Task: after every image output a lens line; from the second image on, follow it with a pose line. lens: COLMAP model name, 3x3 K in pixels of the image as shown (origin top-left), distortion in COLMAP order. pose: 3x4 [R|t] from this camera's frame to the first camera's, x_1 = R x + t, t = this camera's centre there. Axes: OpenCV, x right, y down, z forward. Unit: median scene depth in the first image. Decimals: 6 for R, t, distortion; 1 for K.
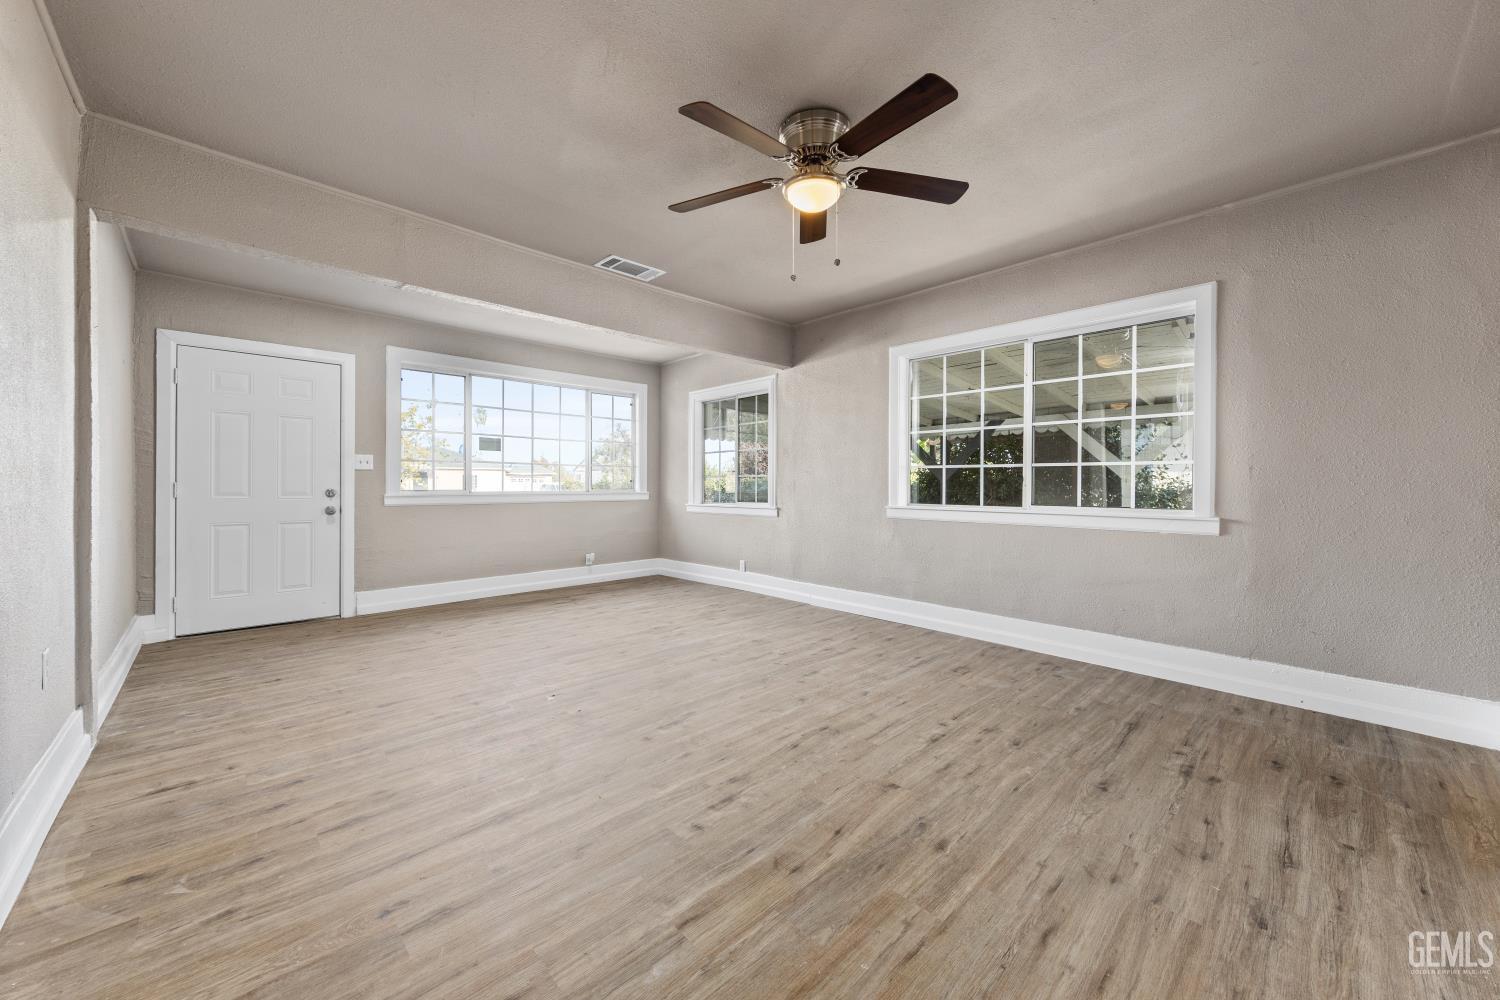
lens RADIAL K [[552.7, 0, 752.2], [0, 552.7, 489.4], [0, 0, 1]] dist [-0.002580, -0.000175]
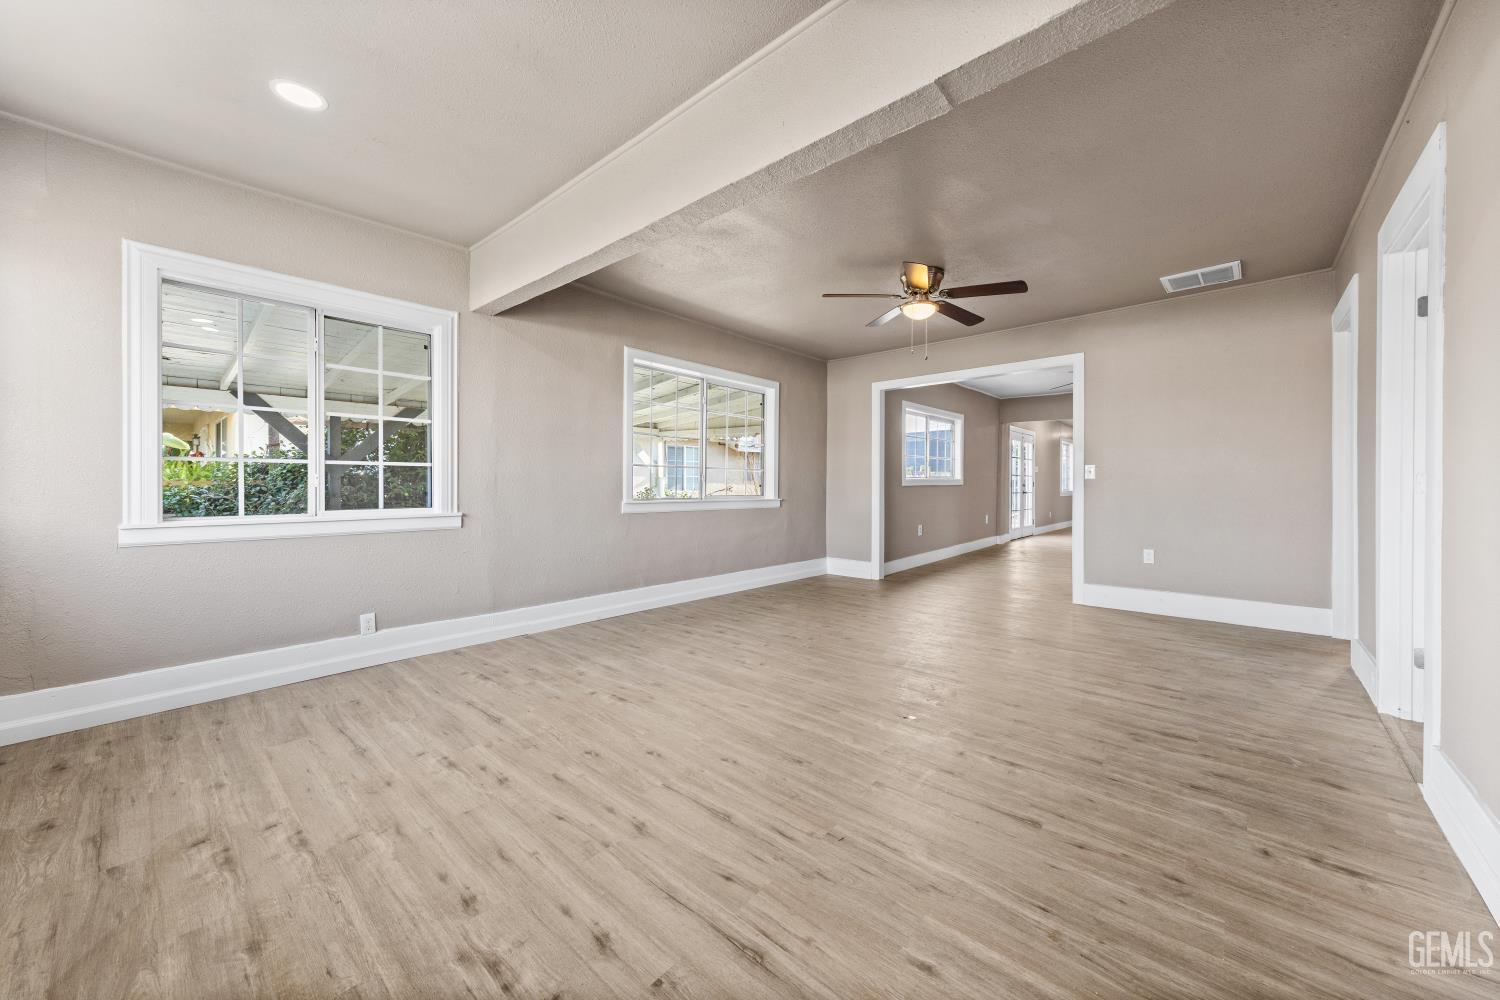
lens RADIAL K [[552.7, 0, 751.9], [0, 552.7, 490.4], [0, 0, 1]] dist [-0.002580, -0.000175]
pose [[-0.079041, -0.012172, 0.996797, -1.203839], [0.005839, 0.999903, 0.012673, -0.006076], [-0.996854, 0.006822, -0.078963, 1.292561]]
